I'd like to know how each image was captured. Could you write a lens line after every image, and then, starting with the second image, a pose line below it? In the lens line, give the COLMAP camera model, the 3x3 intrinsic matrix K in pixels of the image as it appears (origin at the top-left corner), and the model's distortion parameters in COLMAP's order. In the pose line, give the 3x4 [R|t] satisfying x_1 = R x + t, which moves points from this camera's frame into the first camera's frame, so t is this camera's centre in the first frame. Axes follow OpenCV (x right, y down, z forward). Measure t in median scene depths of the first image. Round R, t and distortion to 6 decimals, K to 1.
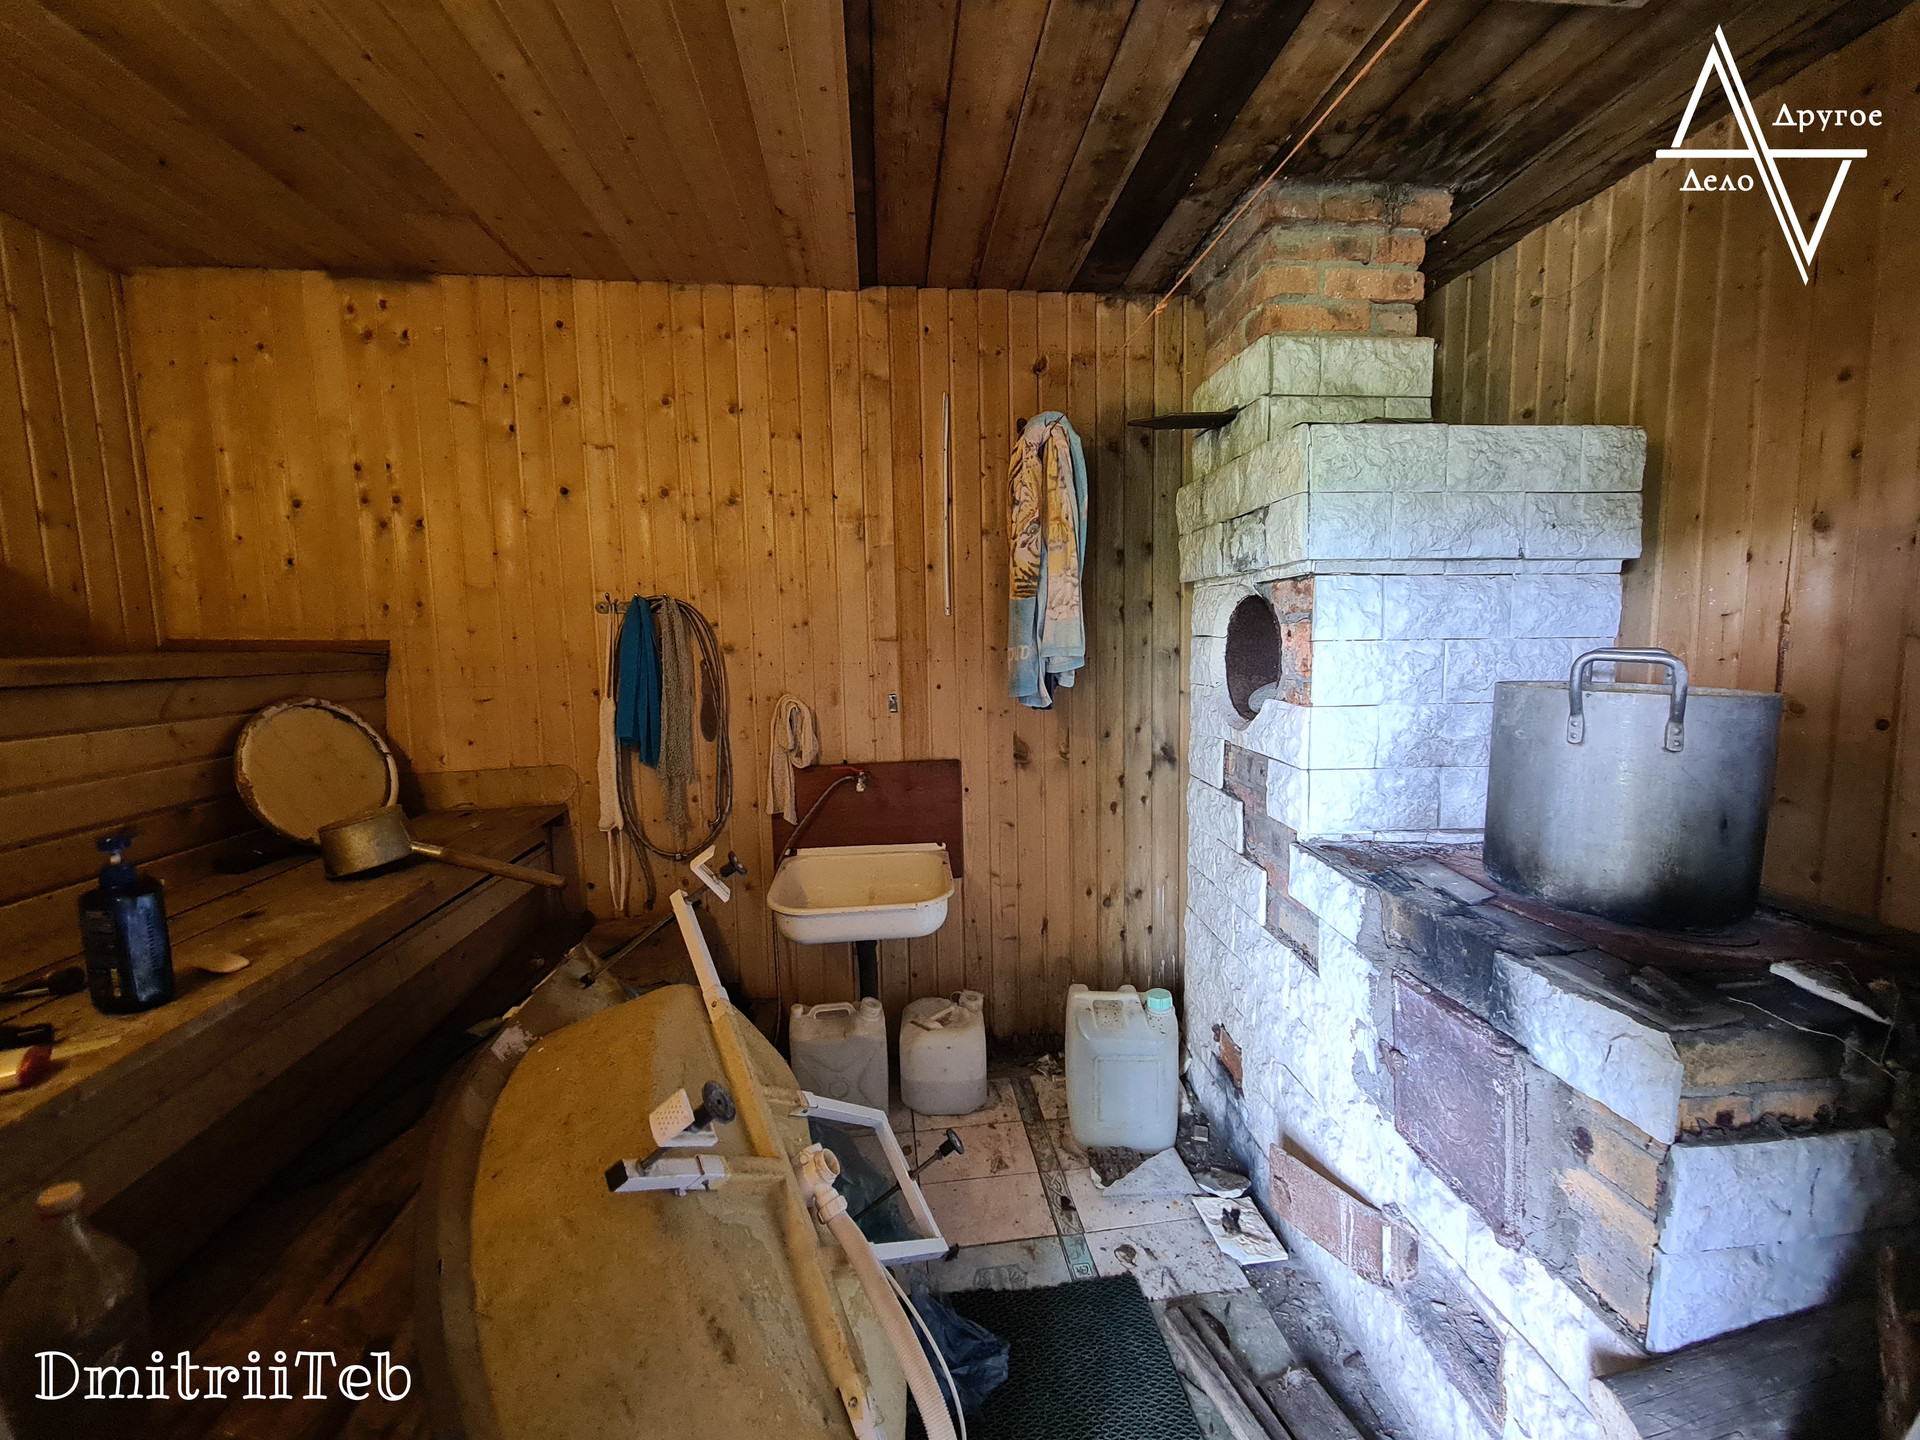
lens RADIAL K [[781.7, 0, 953.7], [0, 781.7, 710.9], [0, 0, 1]] dist [0.002451, -0.004235]
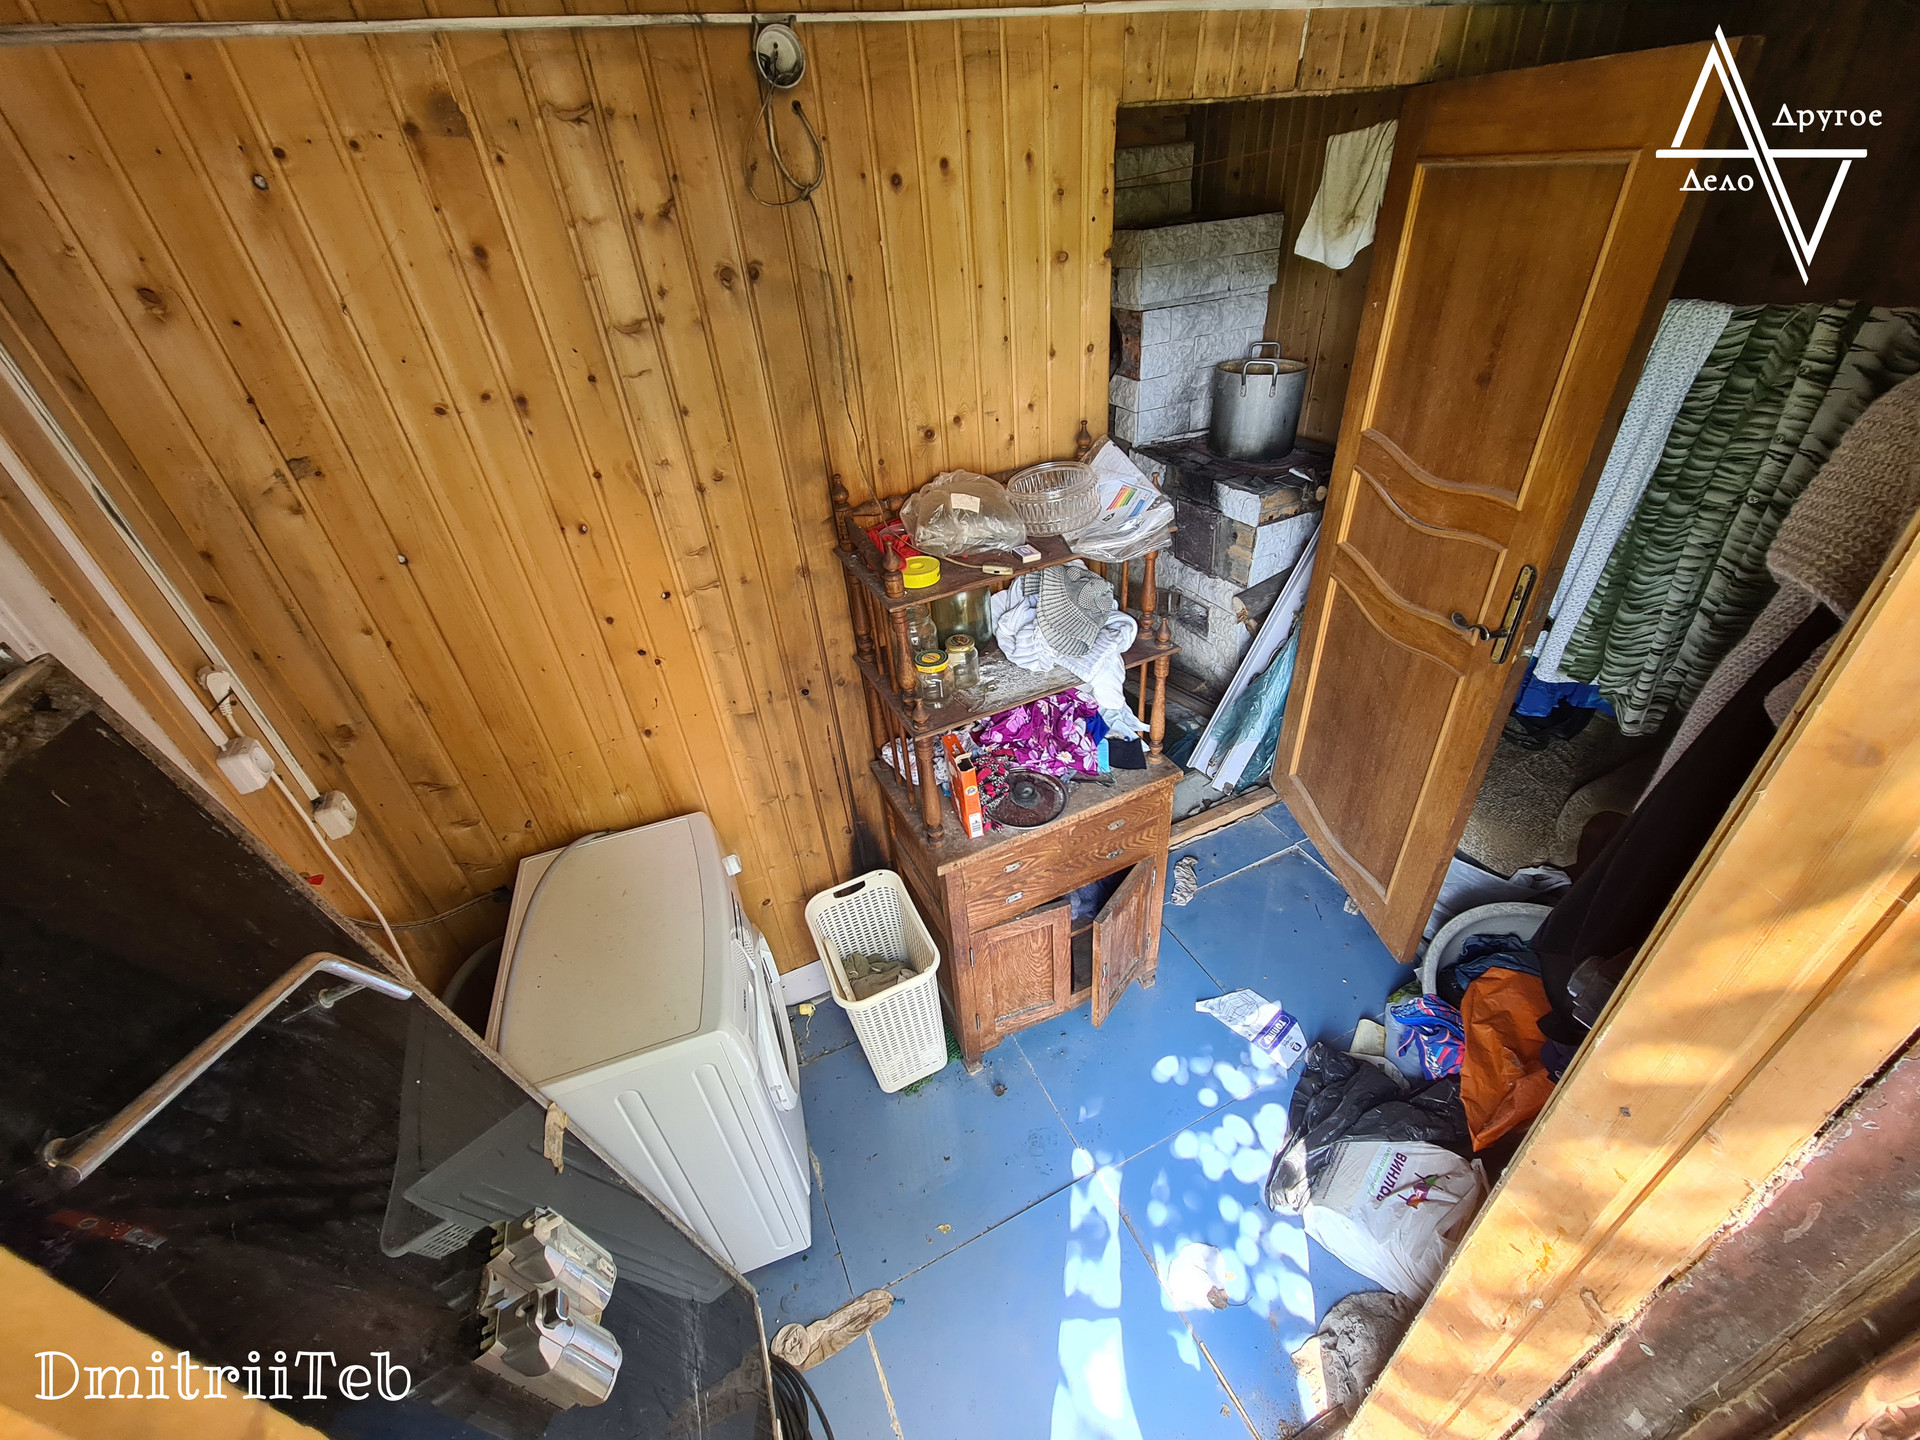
lens RADIAL K [[781.7, 0, 952.3], [0, 781.7, 708.0], [0, 0, 1]] dist [0.002451, -0.004235]
pose [[0.935186, -0.246305, 0.254482, -0.470882], [0.102343, 0.875848, 0.471610, -0.170425], [-0.339047, -0.414999, 0.844288, -0.596469]]
